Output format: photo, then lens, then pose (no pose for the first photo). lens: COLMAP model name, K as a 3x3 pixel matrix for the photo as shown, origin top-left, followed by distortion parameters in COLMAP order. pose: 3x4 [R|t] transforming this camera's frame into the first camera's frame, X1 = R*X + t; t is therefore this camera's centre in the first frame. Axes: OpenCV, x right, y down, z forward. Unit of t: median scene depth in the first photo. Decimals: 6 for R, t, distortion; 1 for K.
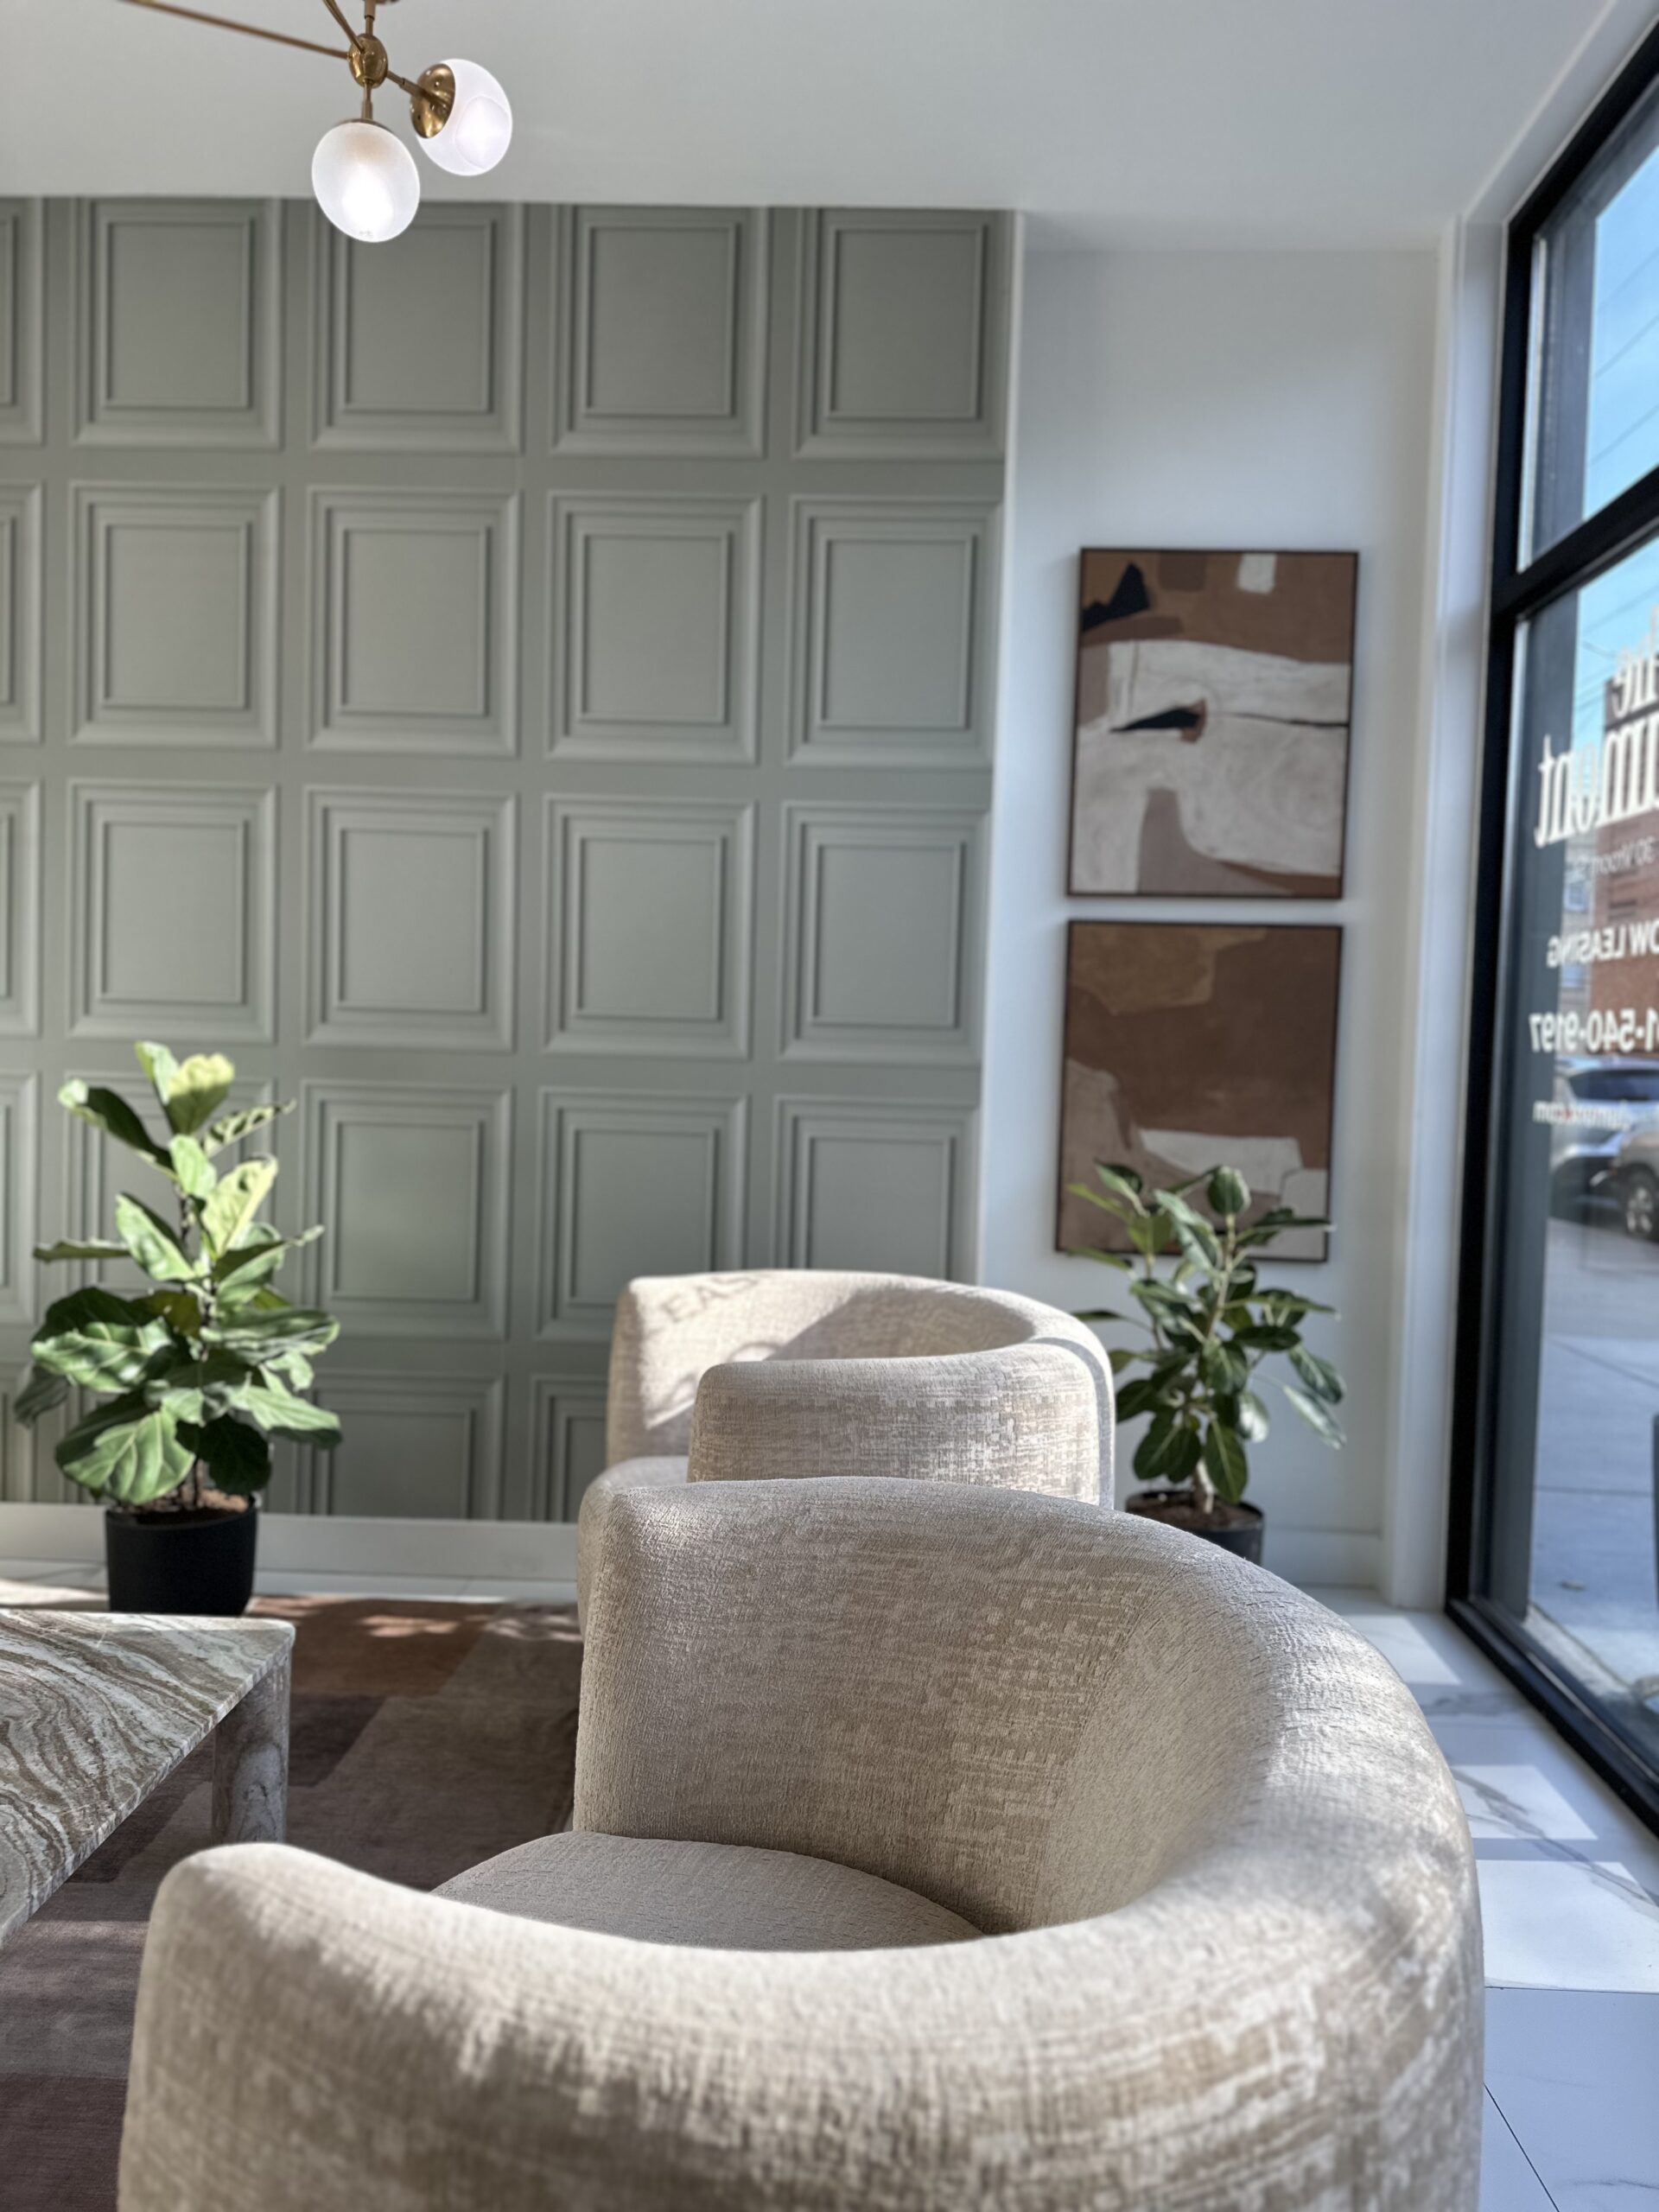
lens RADIAL K [[1518.5, 0, 828.2], [0, 1518.5, 1091.6], [0, 0, 1]] dist [0.080184, -0.068852]
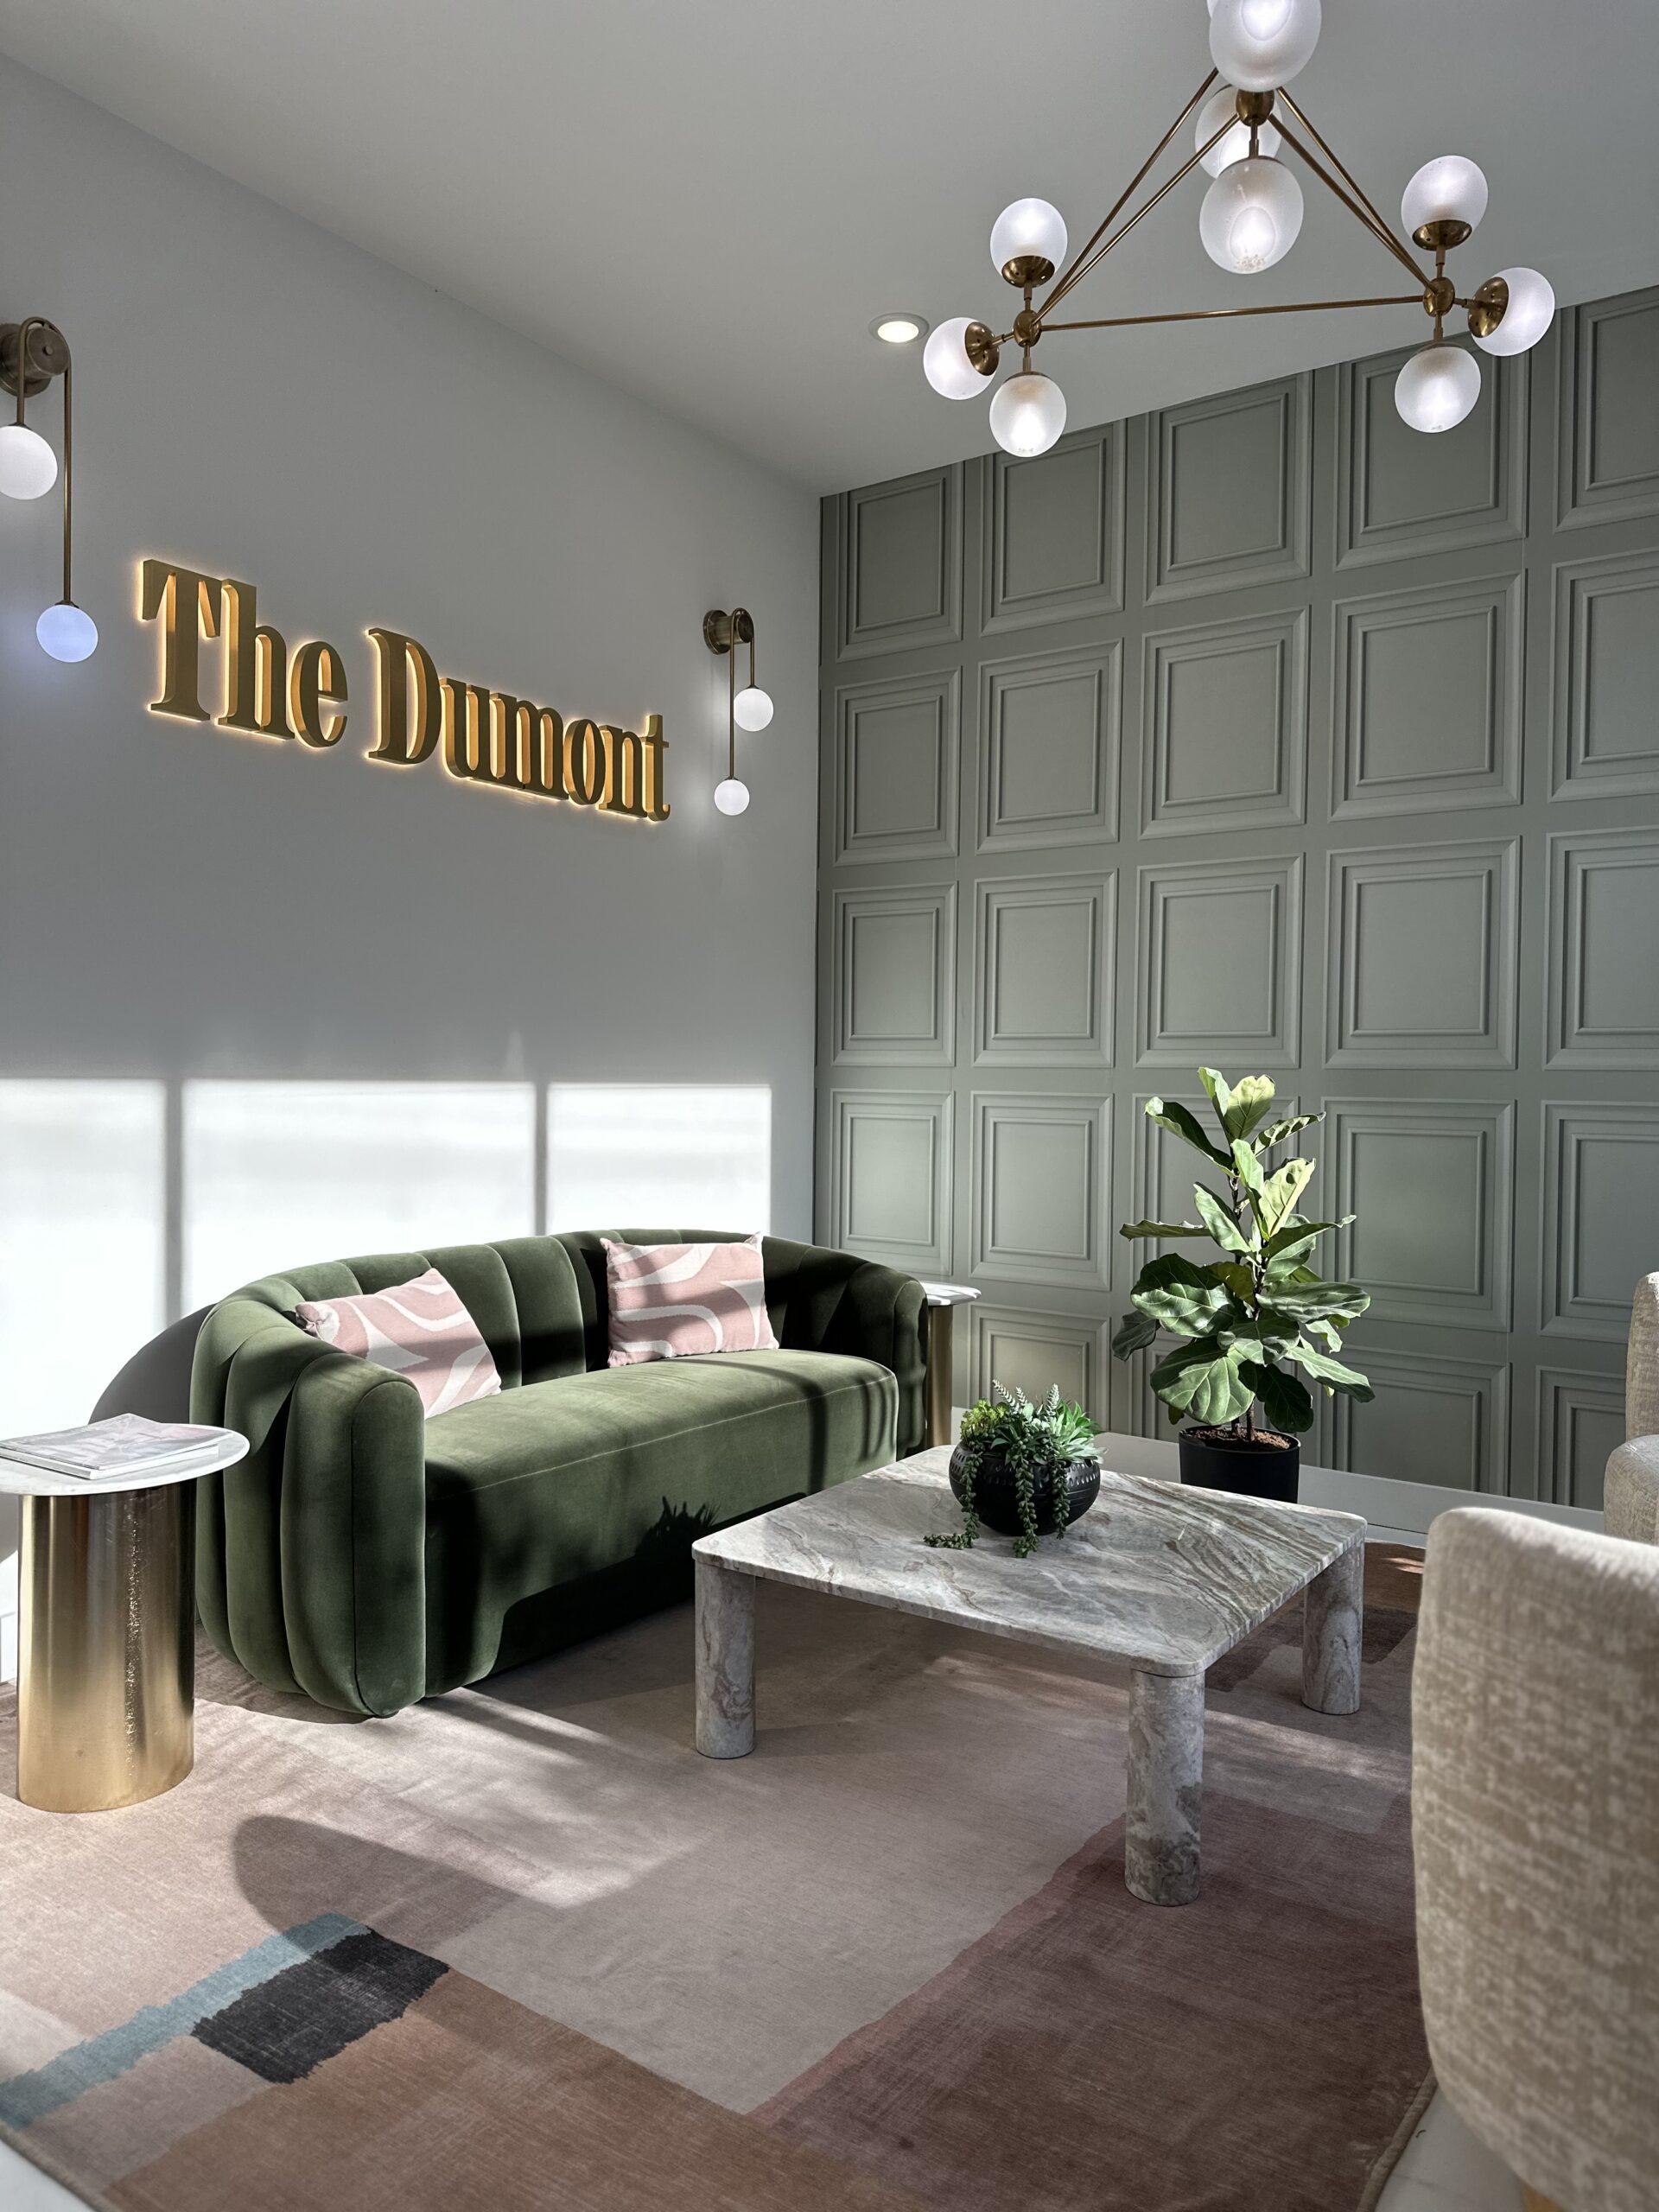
lens RADIAL K [[1518.5, 0, 828.2], [0, 1518.5, 1091.6], [0, 0, 1]] dist [0.080184, -0.068852]
pose [[0.834800, -0.012896, -0.550403, -0.016007], [-0.001118, 0.999684, -0.025118, 0.029433], [0.550553, 0.021584, 0.834521, -0.313555]]
